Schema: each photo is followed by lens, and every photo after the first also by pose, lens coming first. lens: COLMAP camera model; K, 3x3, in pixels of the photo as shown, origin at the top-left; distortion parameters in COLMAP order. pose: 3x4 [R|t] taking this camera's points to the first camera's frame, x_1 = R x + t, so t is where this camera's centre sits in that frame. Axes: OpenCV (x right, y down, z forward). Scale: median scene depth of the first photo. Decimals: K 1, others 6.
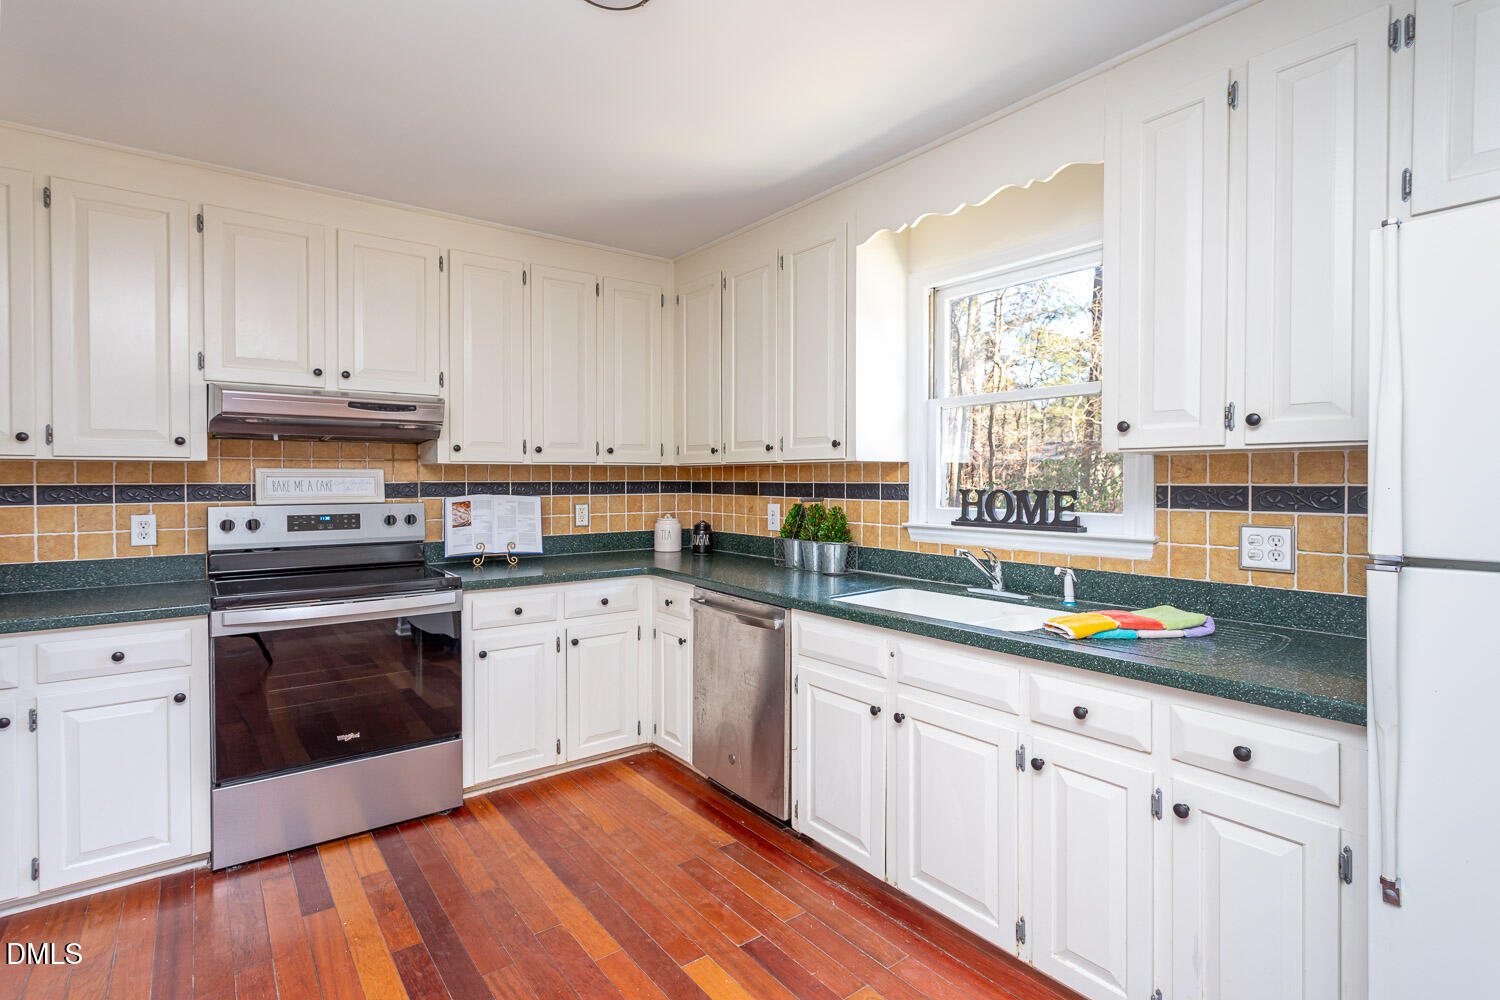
lens RADIAL K [[706.2, 0, 725.0], [0, 706.2, 484.3], [0, 0, 1]] dist [-0.007513, 0.001178]
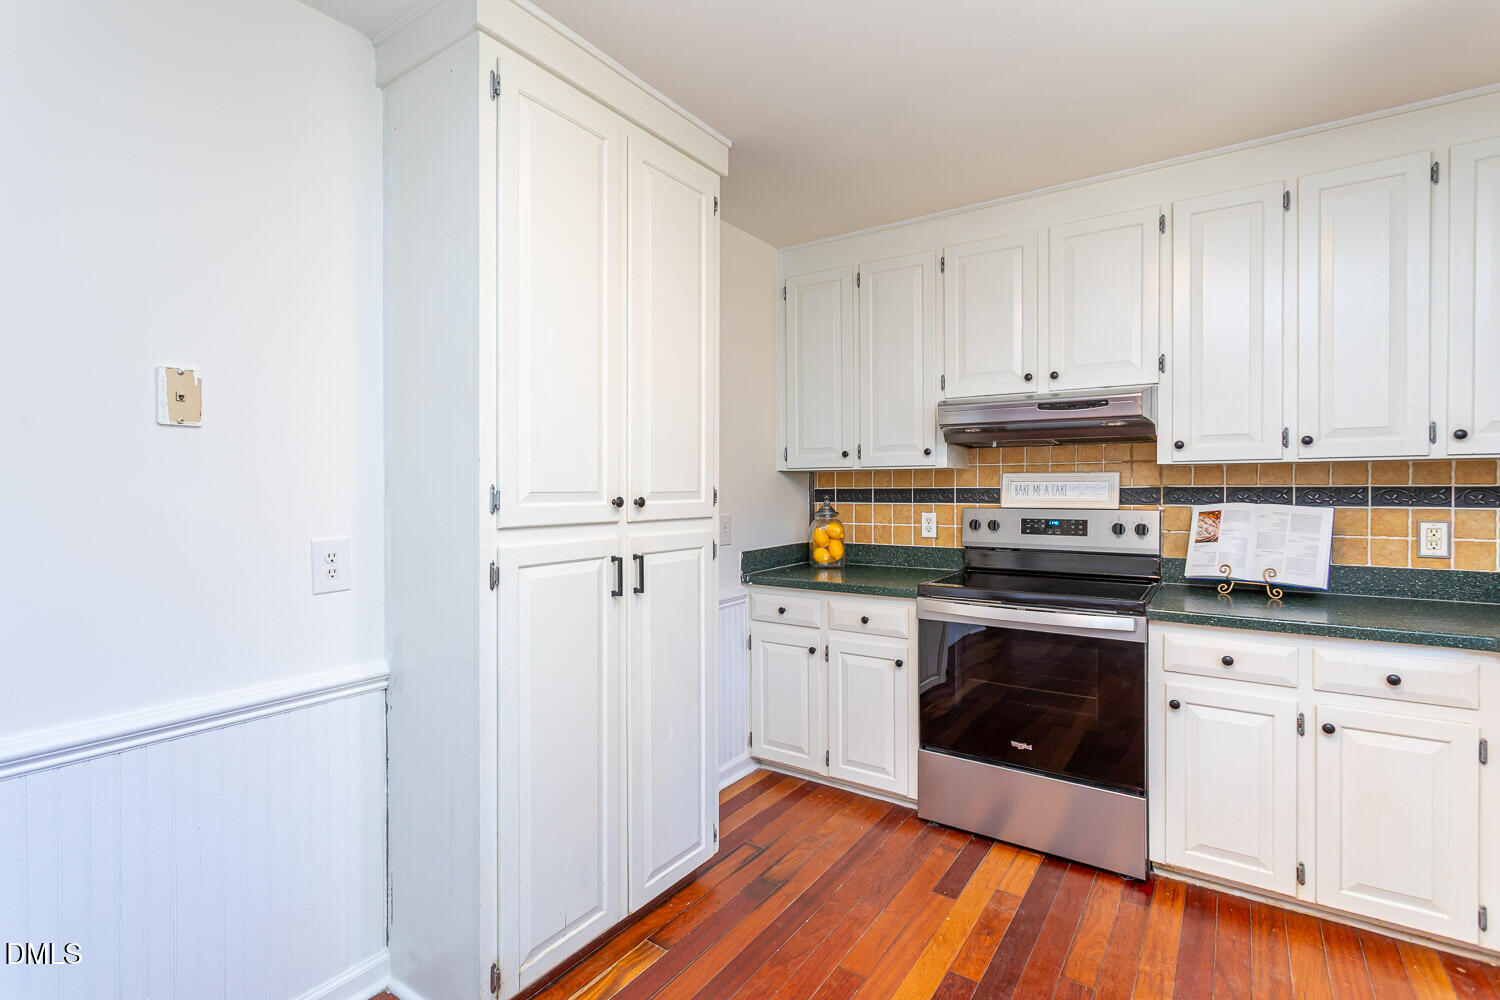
lens RADIAL K [[706.2, 0, 748.3], [0, 706.2, 491.4], [0, 0, 1]] dist [-0.007513, 0.001178]
pose [[0.336658, 0.007944, -0.941593, 0.207706], [-0.003189, 0.999968, 0.007296, -0.001835], [0.941622, 0.000547, 0.336673, 0.247938]]
